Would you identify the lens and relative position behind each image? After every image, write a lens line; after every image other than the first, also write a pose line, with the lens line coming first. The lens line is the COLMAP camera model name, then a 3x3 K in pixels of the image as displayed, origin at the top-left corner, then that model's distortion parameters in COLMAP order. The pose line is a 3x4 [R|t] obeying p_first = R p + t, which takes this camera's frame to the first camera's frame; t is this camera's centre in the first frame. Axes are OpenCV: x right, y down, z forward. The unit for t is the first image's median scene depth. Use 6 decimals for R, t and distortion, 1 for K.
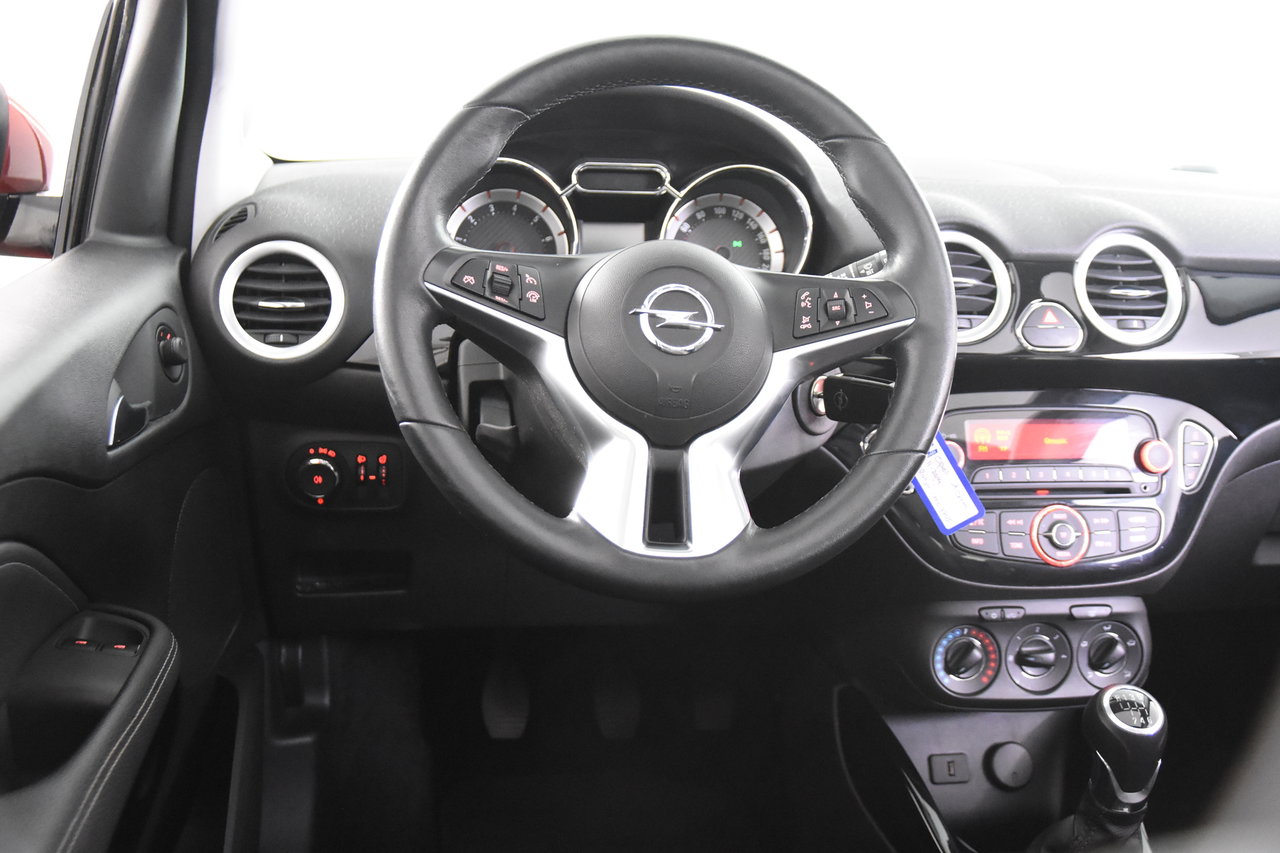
lens RADIAL K [[1378.5, 0, 640.0], [0, 1378.5, 426.5], [0, 0, 1]] dist [-0.008937, -0.001155]
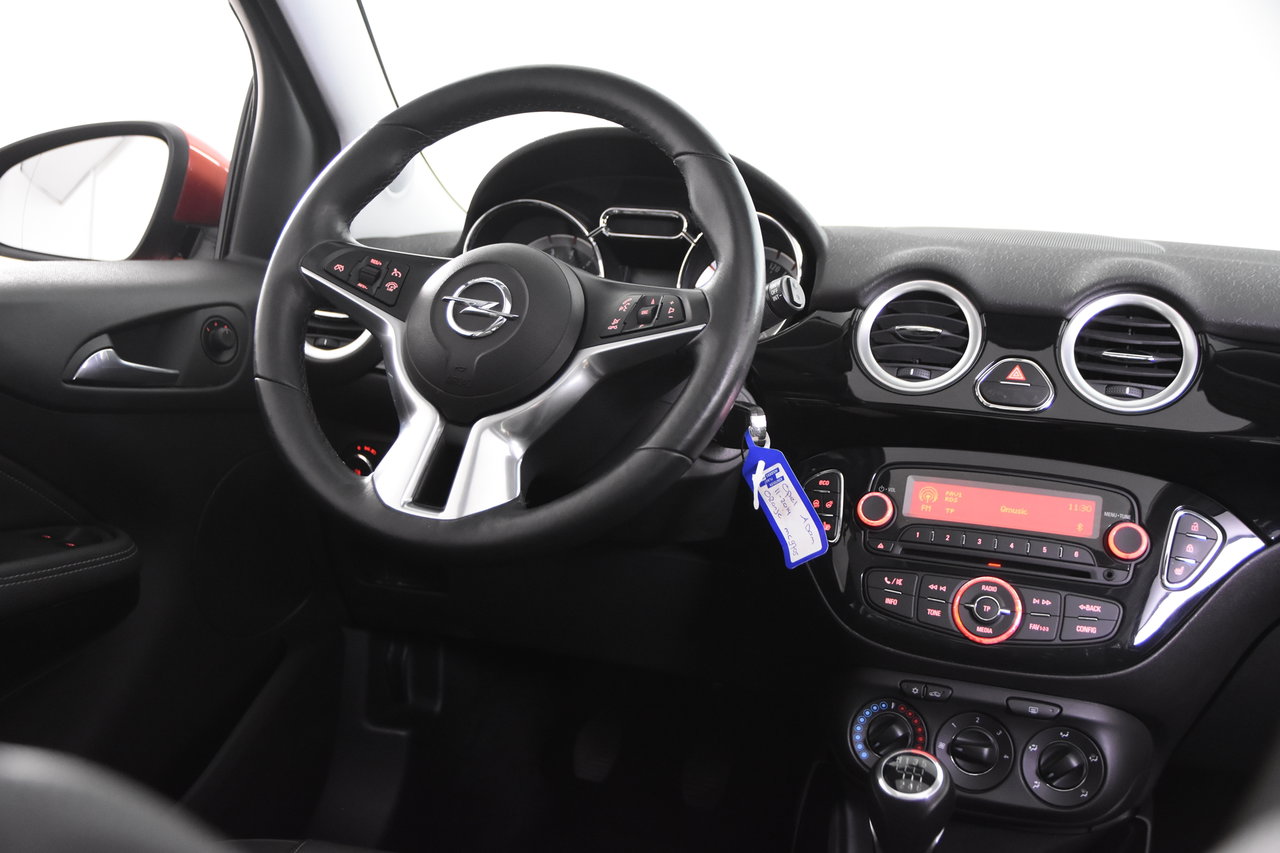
lens RADIAL K [[1404.8, 0, 640.0], [0, 1404.8, 426.5], [0, 0, 1]] dist [-0.005234, 0.007091]
pose [[0.883417, 0.081605, -0.461427, 0.505767], [-0.140999, 0.985376, -0.095679, 0.078951], [0.446871, 0.149585, 0.882004, 0.072155]]
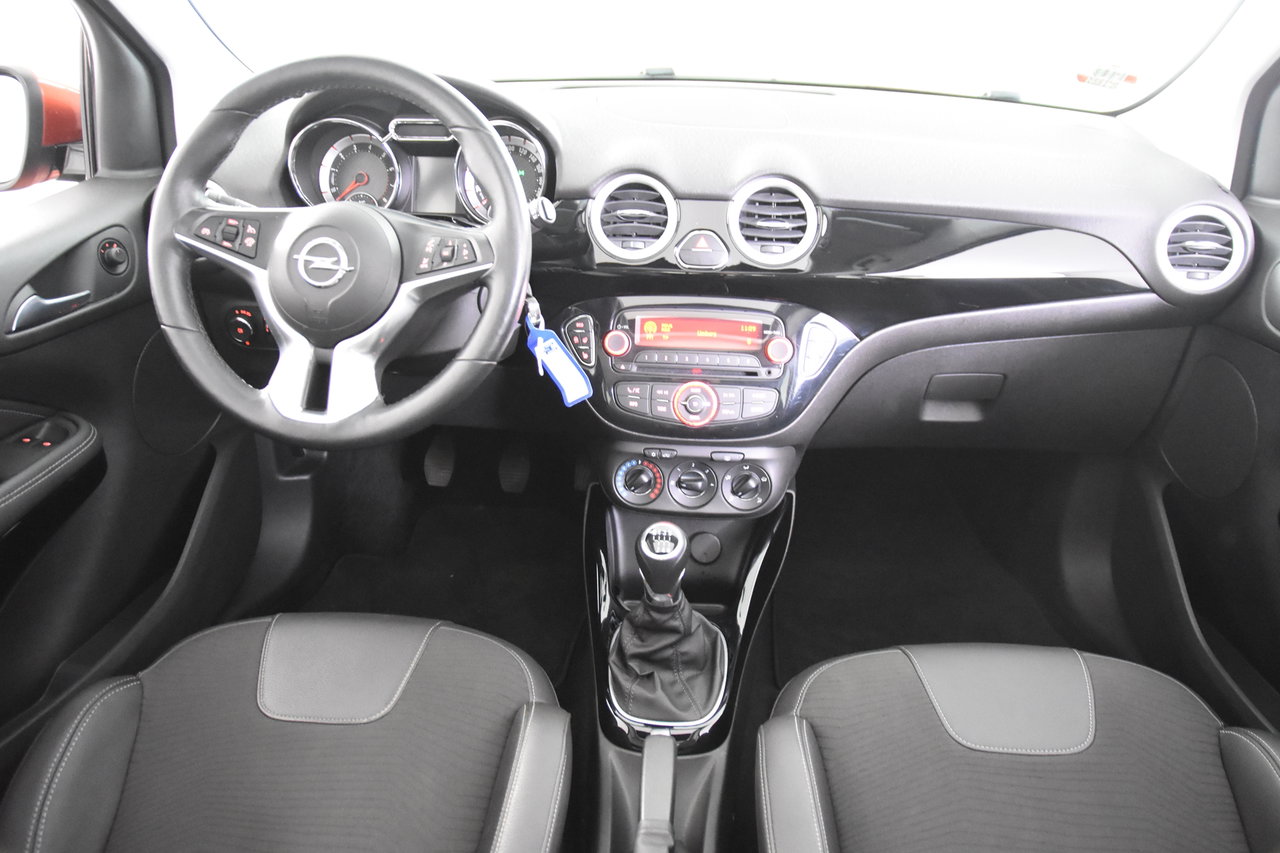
lens RADIAL K [[969.6, 0, 660.5], [0, 969.6, 428.0], [0, 0, 1]] dist [-0.142122, 0.111192]
pose [[0.974343, 0.084011, -0.208803, 0.465447], [-0.034820, 0.972820, 0.228929, -0.116330], [0.222360, -0.215785, 0.950785, 0.059094]]
